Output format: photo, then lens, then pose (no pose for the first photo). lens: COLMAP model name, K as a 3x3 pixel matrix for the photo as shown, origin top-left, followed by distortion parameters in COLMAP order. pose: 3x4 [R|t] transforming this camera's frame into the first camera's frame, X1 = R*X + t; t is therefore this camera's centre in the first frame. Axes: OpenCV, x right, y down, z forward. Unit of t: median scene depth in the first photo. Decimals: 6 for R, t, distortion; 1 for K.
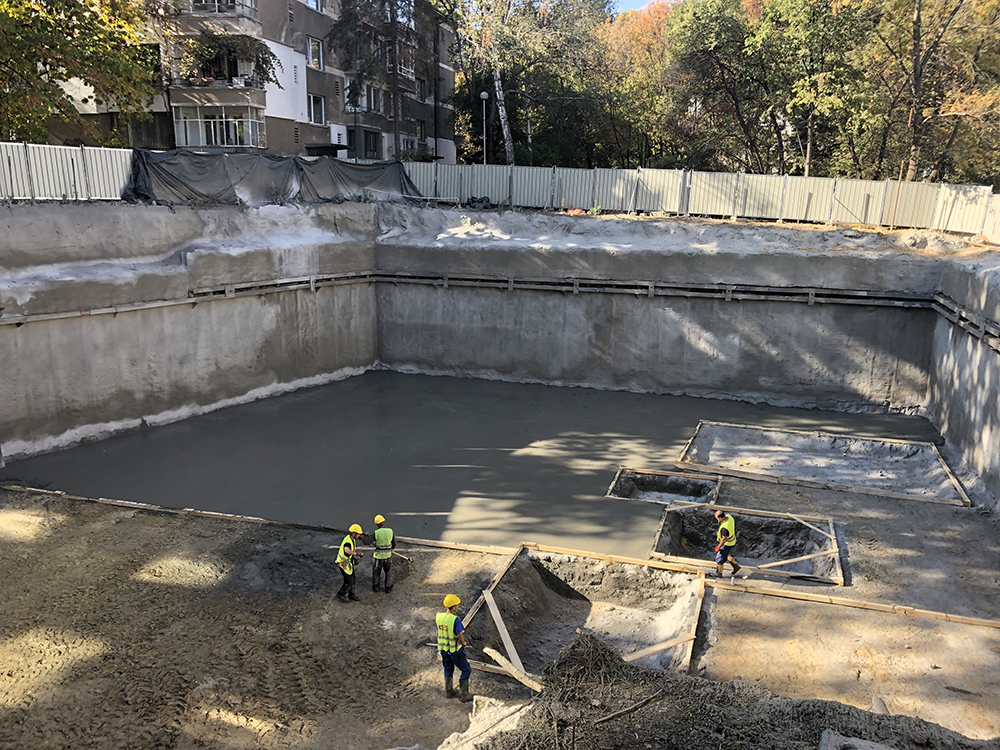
lens RADIAL K [[828.3, 0, 505.1], [0, 828.3, 365.8], [0, 0, 1]] dist [0.009867, -0.003722]
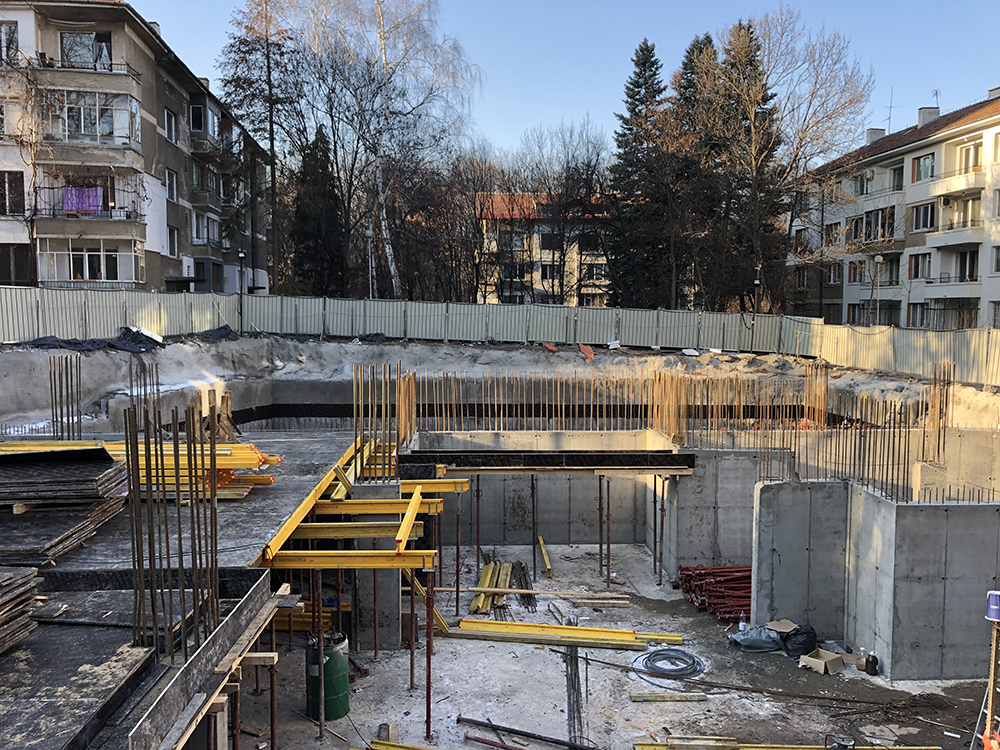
lens RADIAL K [[815.4, 0, 500.0], [0, 815.4, 375.0], [0, 0, 1]] dist [0.008584, -0.016223]
pose [[0.947520, -0.032554, 0.318034, -0.210560], [0.073838, 0.990189, -0.118631, -0.020595], [-0.311051, 0.135888, 0.940628, 0.020801]]
